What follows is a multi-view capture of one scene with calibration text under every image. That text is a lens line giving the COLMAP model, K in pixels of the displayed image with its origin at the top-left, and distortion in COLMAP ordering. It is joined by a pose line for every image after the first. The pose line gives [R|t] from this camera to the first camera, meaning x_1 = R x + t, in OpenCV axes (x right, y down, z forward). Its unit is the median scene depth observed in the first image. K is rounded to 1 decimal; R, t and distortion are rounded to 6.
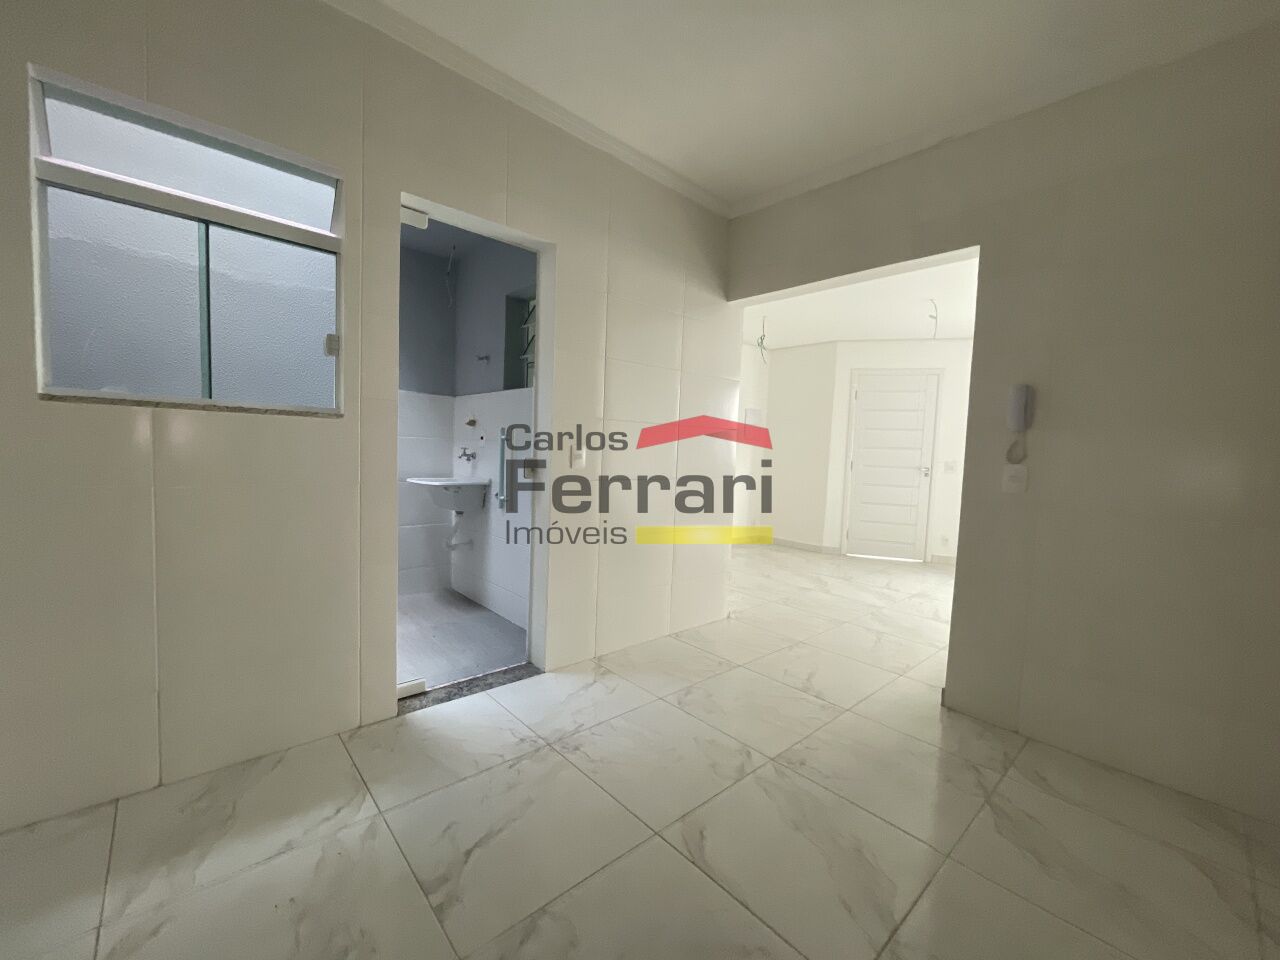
lens RADIAL K [[520.5, 0, 640.0], [0, 520.5, 480.0], [0, 0, 1]] dist [-0.002921, 0.003708]
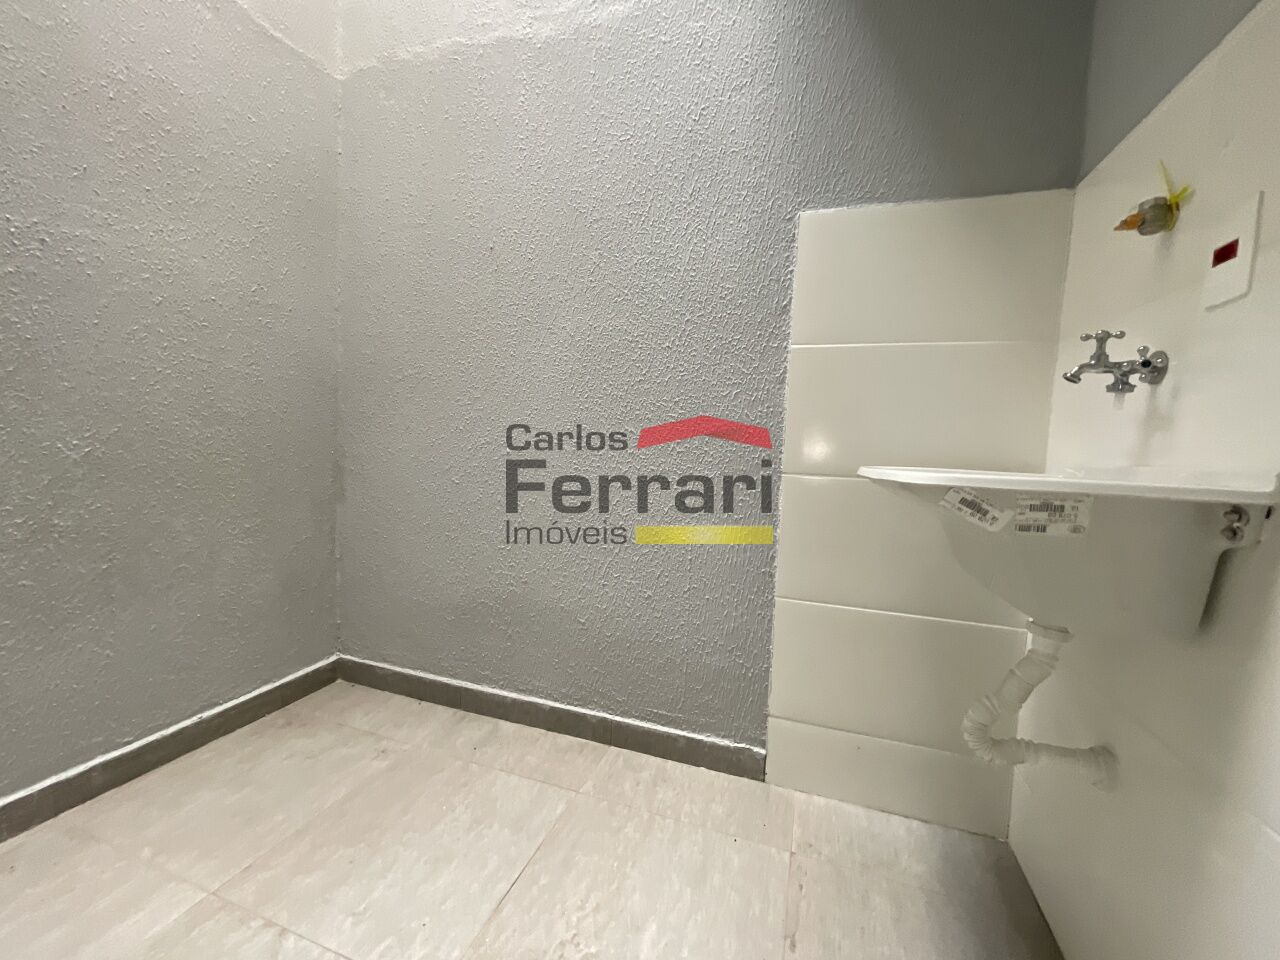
lens RADIAL K [[520.5, 0, 640.0], [0, 520.5, 480.0], [0, 0, 1]] dist [-0.002921, 0.003708]
pose [[0.487658, 0.037166, -0.872243, -0.374574], [-0.070223, 0.997526, 0.003244, 0.021411], [0.870206, 0.059669, 0.489061, 1.142727]]
